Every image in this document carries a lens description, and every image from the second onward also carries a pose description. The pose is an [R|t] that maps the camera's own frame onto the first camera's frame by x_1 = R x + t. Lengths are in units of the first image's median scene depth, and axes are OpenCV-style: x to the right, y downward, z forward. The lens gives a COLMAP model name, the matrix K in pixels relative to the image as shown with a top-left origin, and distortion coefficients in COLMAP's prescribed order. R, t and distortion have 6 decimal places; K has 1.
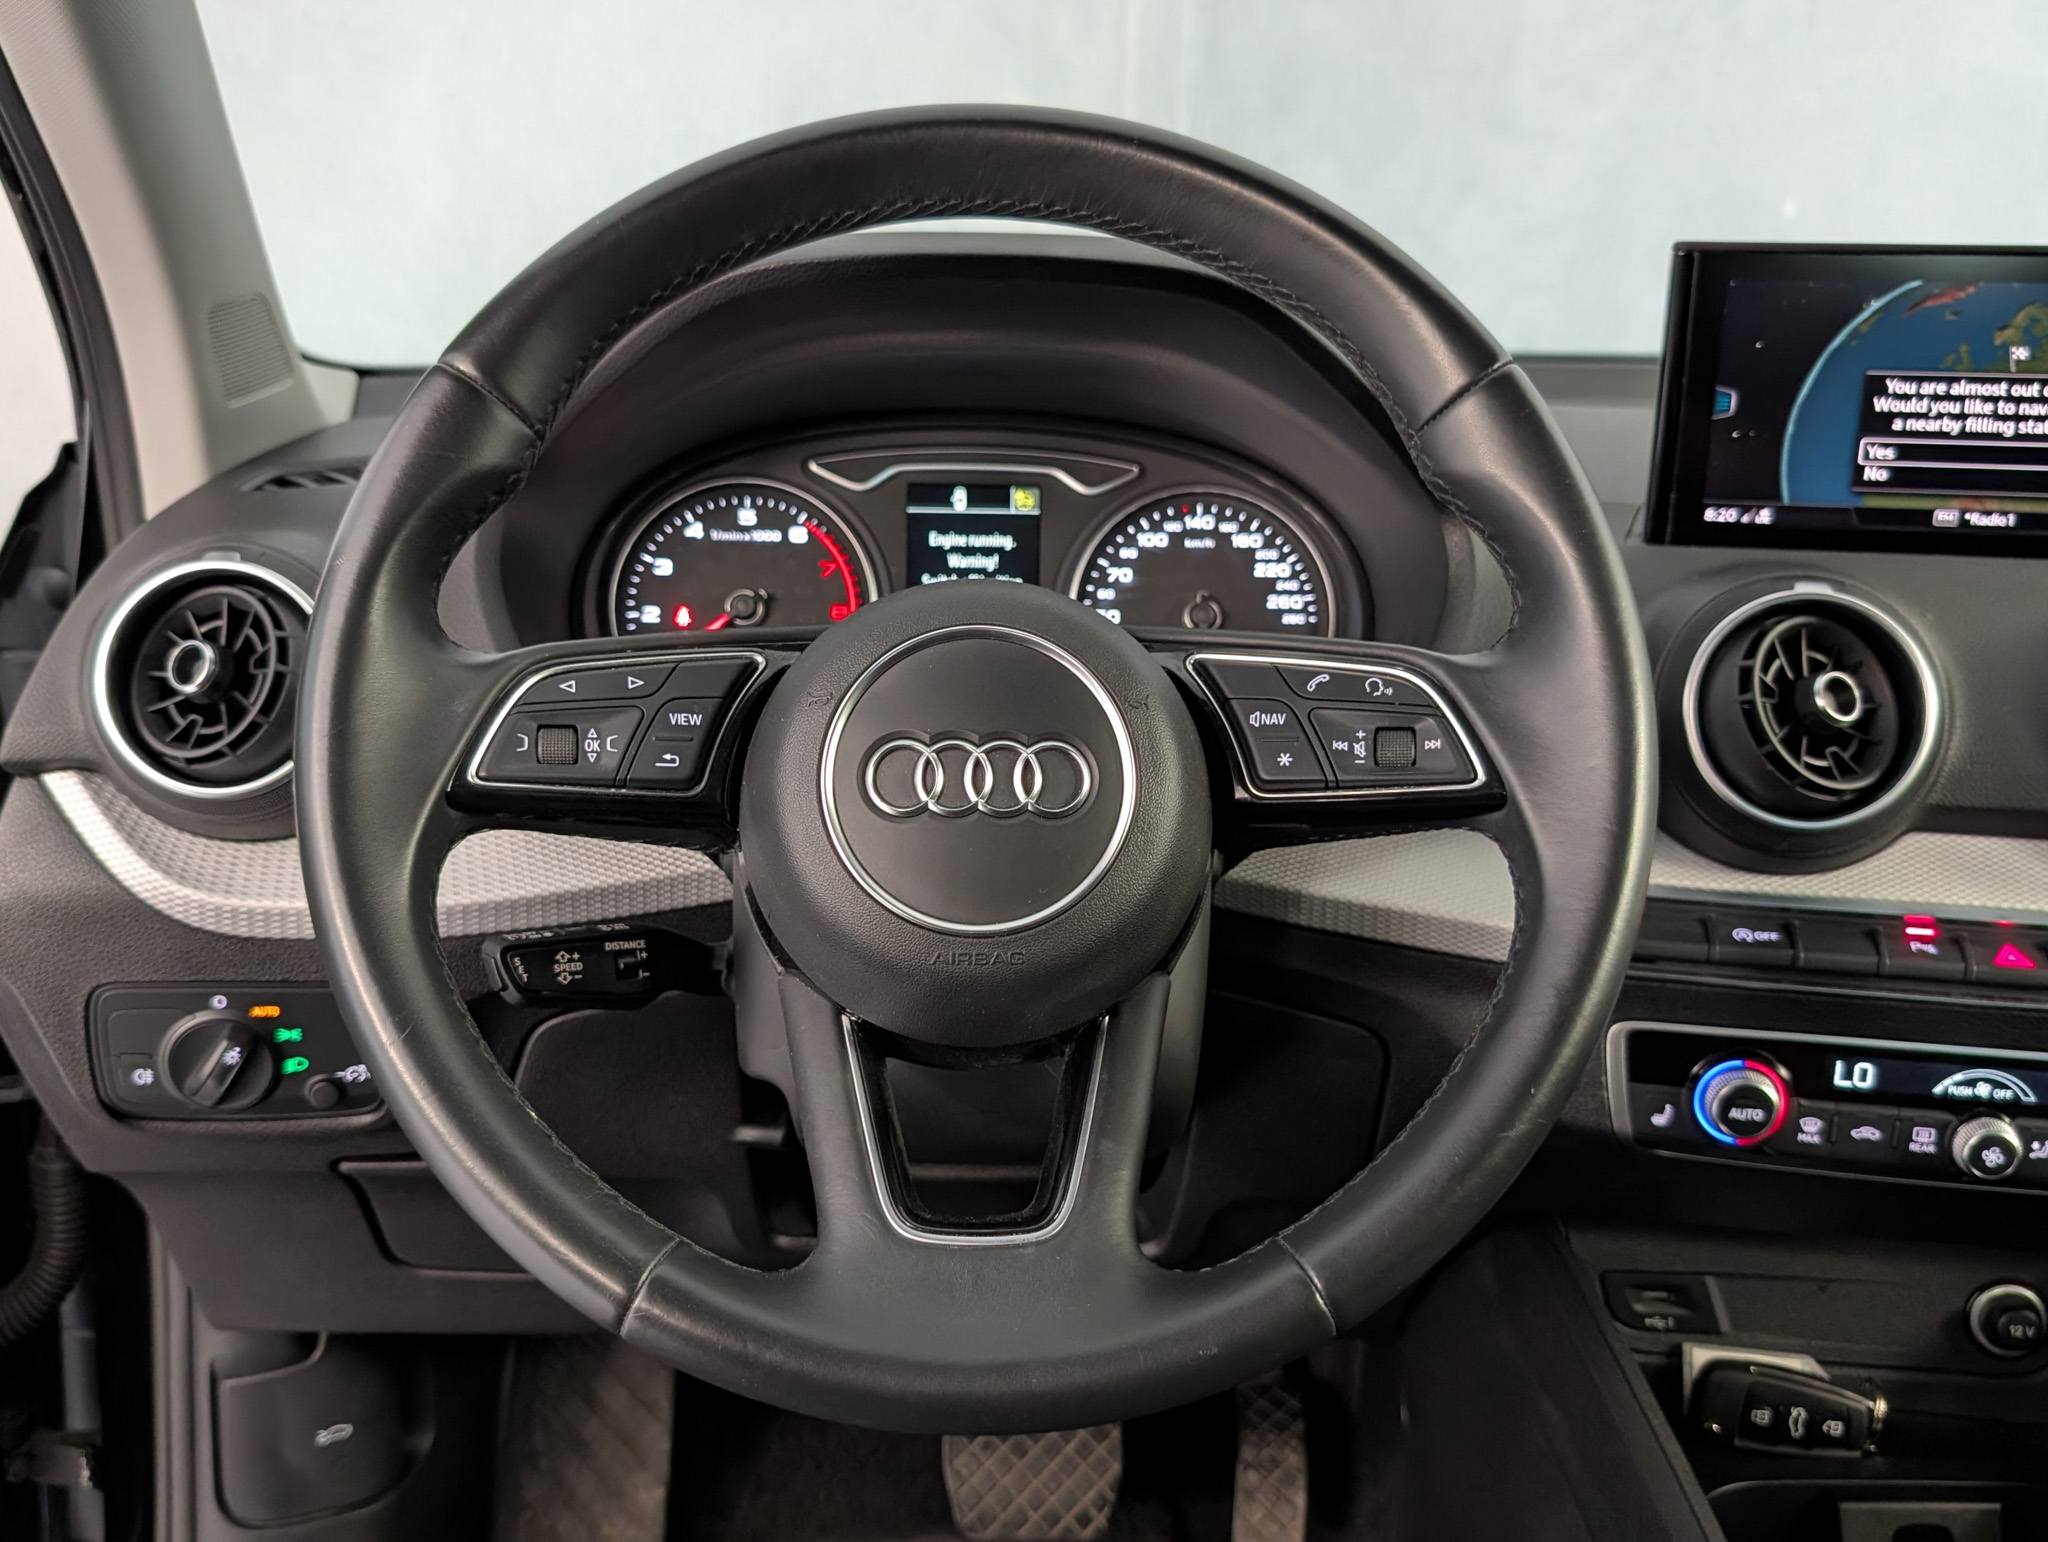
lens RADIAL K [[1964.5, 0, 999.7], [0, 1964.5, 805.2], [0, 0, 1]] dist [0.081207, -0.142523]
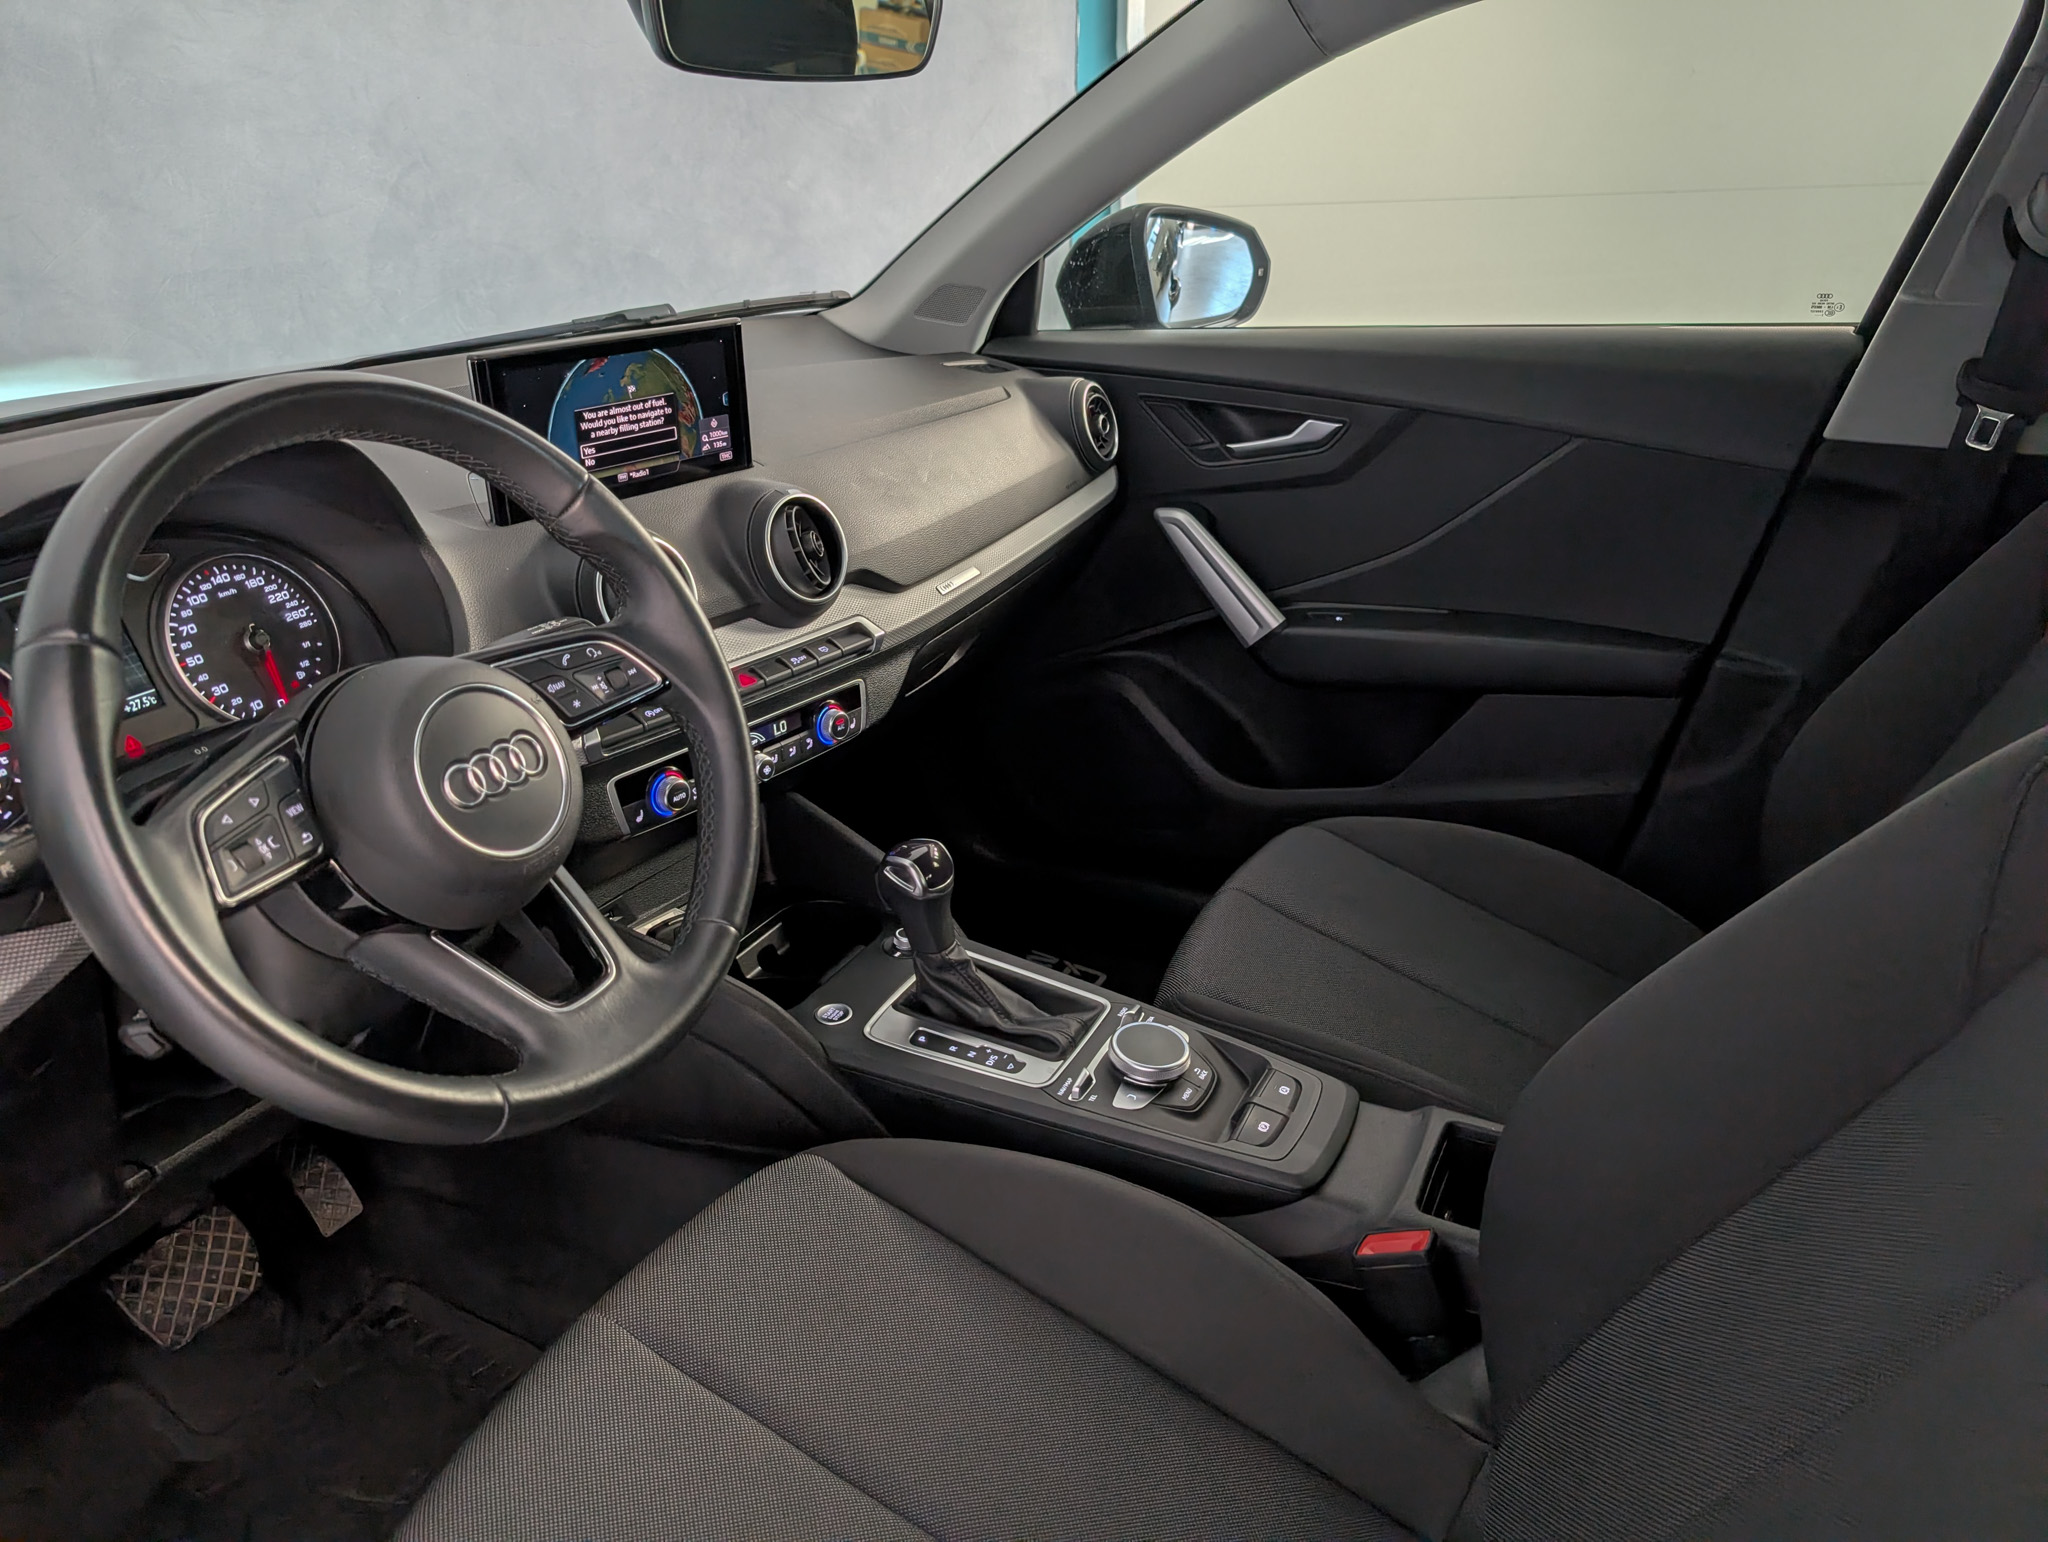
lens RADIAL K [[1494.7, 0, 1033.1], [0, 1494.7, 793.9], [0, 0, 1]] dist [0.001972, -0.000890]
pose [[0.434470, -0.384703, 0.814395, -0.660516], [0.251021, 0.920087, 0.300713, -0.200122], [-0.865000, 0.073779, 0.496319, -0.047334]]
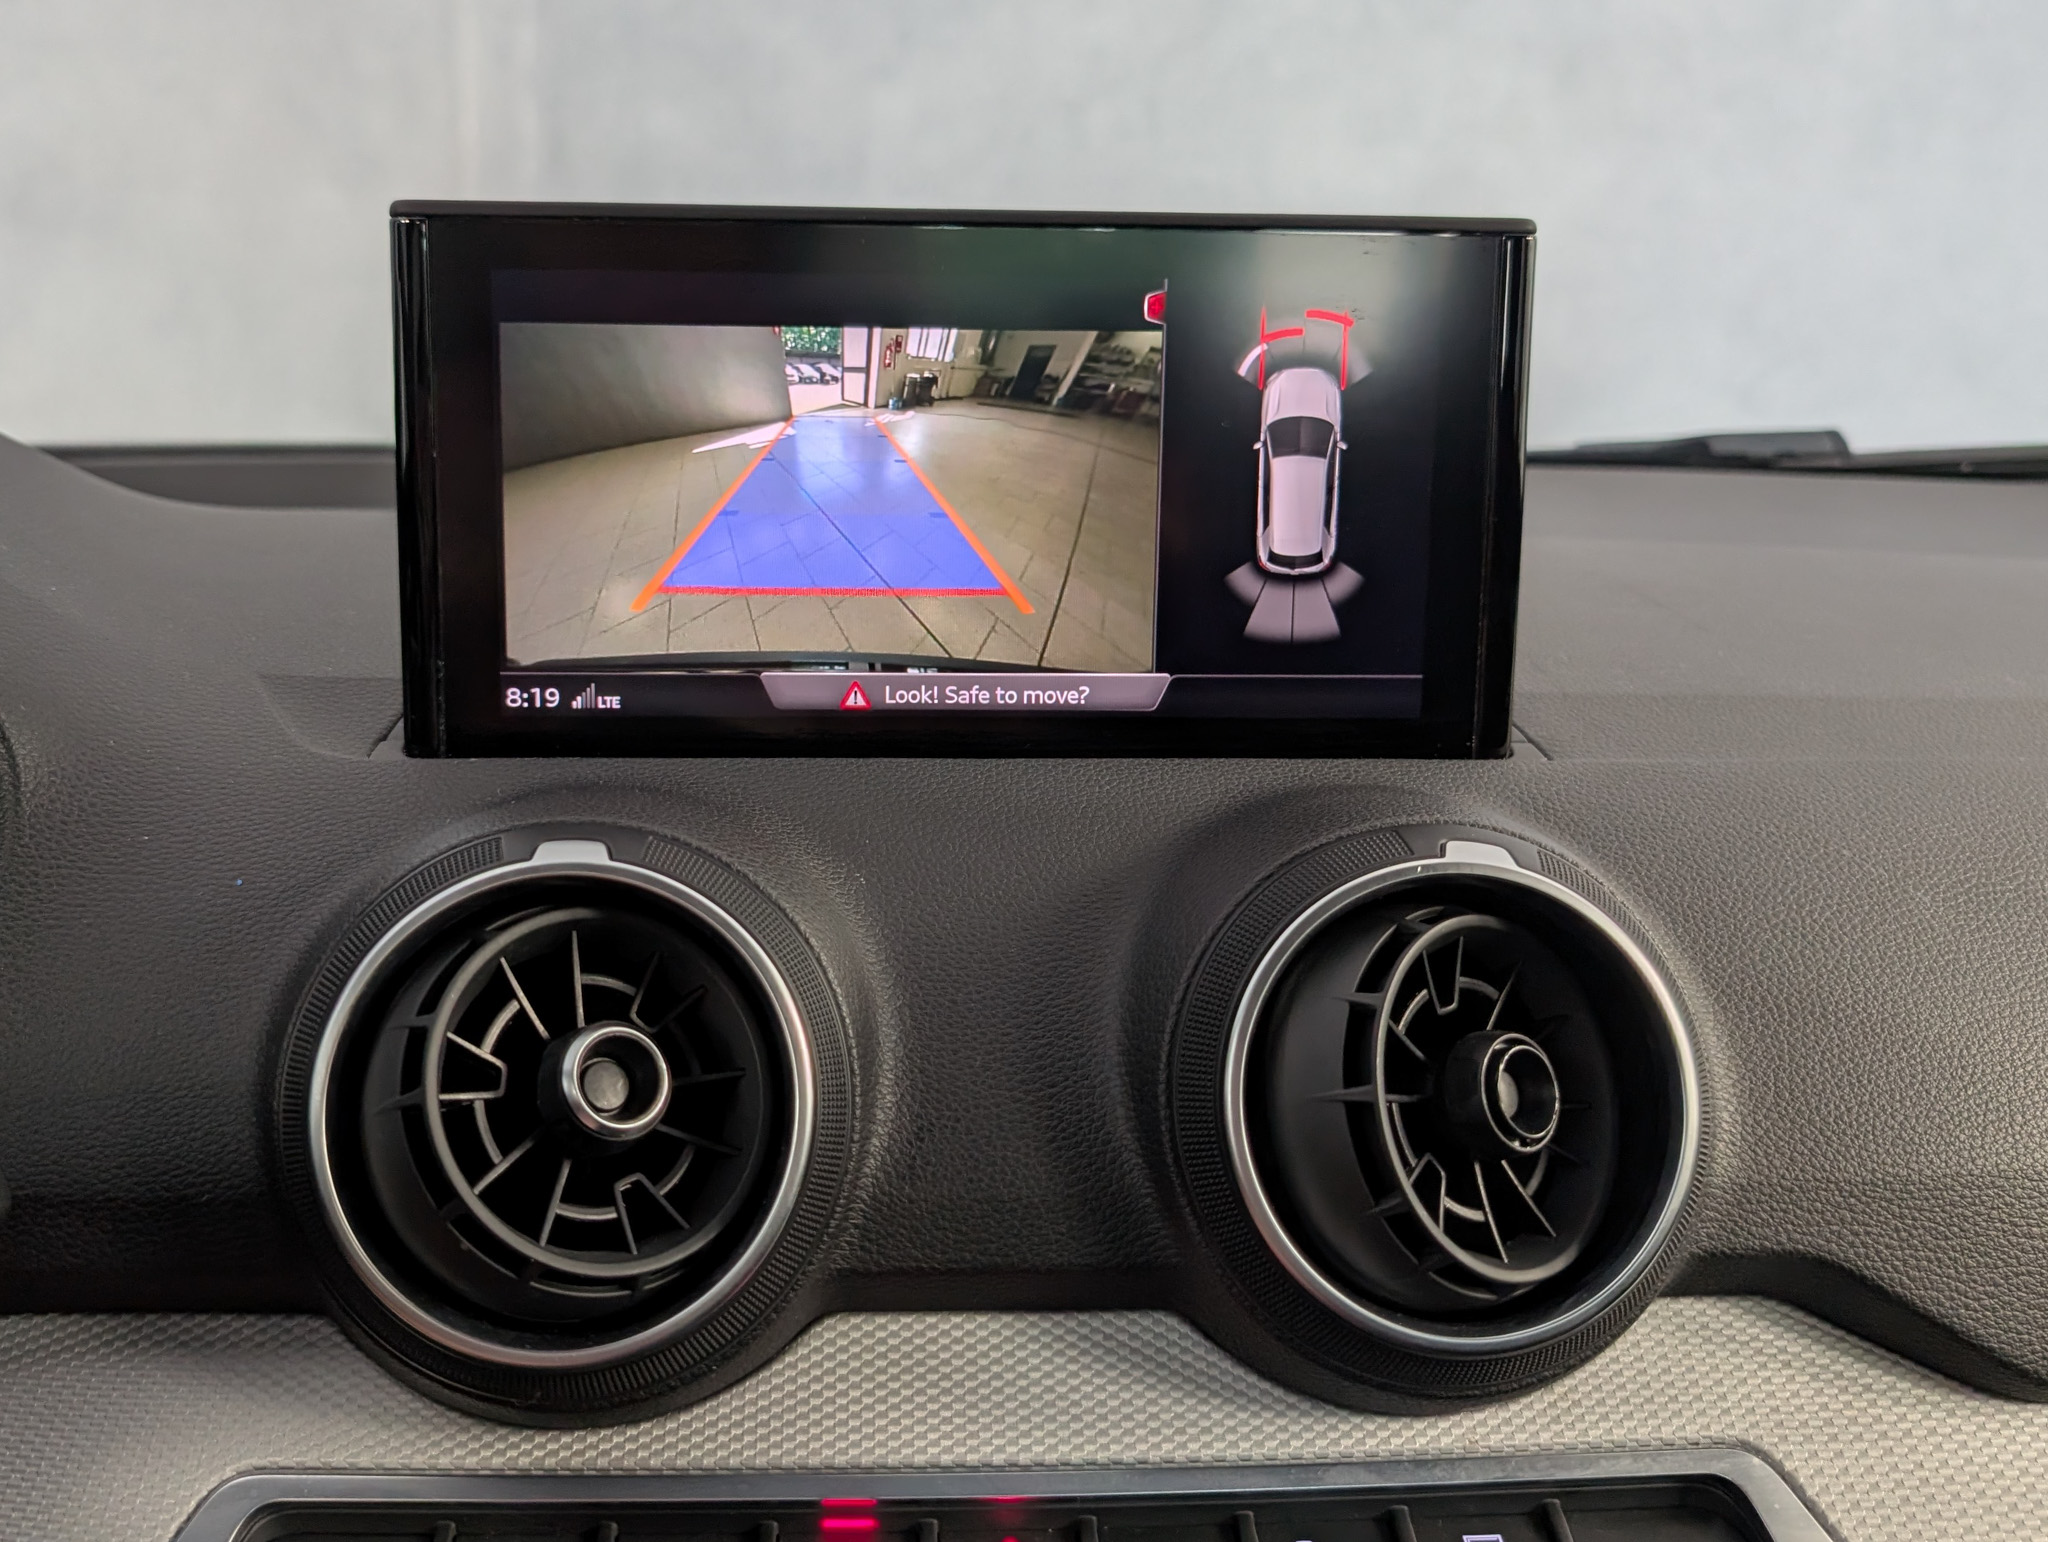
lens RADIAL K [[2019.2, 0, 933.4], [0, 2019.2, 698.8], [0, 0, 1]] dist [-0.041971, 0.017411]
pose [[0.974611, -0.038428, 0.220581, 0.357769], [0.064974, 0.991310, -0.114381, -0.077733], [-0.214269, 0.125809, 0.968639, 0.452872]]
